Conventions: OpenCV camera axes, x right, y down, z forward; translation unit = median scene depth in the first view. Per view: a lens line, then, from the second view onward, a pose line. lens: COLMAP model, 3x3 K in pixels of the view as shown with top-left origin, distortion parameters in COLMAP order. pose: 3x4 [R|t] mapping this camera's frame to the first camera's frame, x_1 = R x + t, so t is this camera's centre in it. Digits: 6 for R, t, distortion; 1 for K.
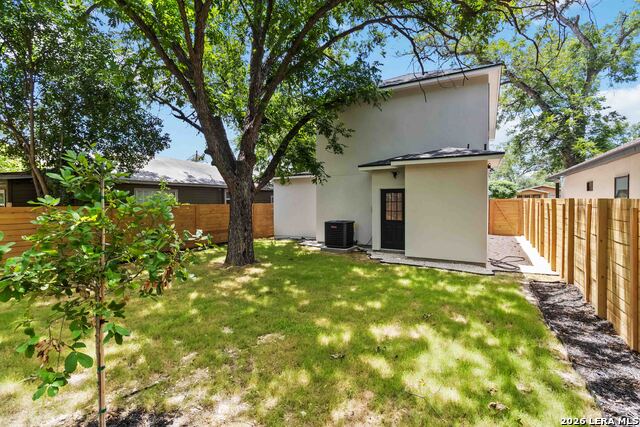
lens RADIAL K [[303.2, 0, 322.0], [0, 303.2, 203.3], [0, 0, 1]] dist [-0.000015, 0.000341]
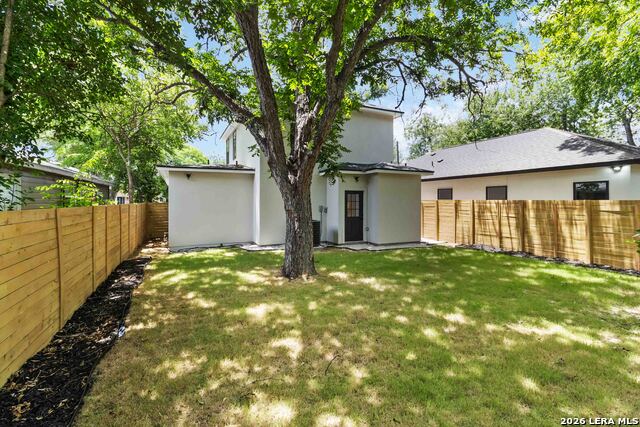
lens RADIAL K [[303.2, 0, 322.0], [0, 303.2, 203.3], [0, 0, 1]] dist [-0.000015, 0.000341]
pose [[0.573899, -0.000164, 0.818926, -0.841337], [0.004519, 0.999985, -0.002967, 0.005008], [-0.818913, 0.005403, 0.573892, 0.424428]]
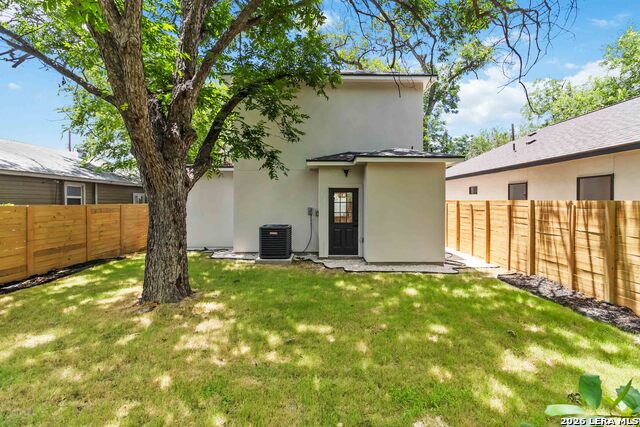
lens RADIAL K [[303.2, 0, 322.0], [0, 303.2, 203.3], [0, 0, 1]] dist [-0.000015, 0.000341]
pose [[0.862345, 0.003524, 0.506310, -0.283814], [-0.001667, 0.999990, -0.004121, 0.001707], [-0.506319, 0.002709, 0.862342, 0.259832]]
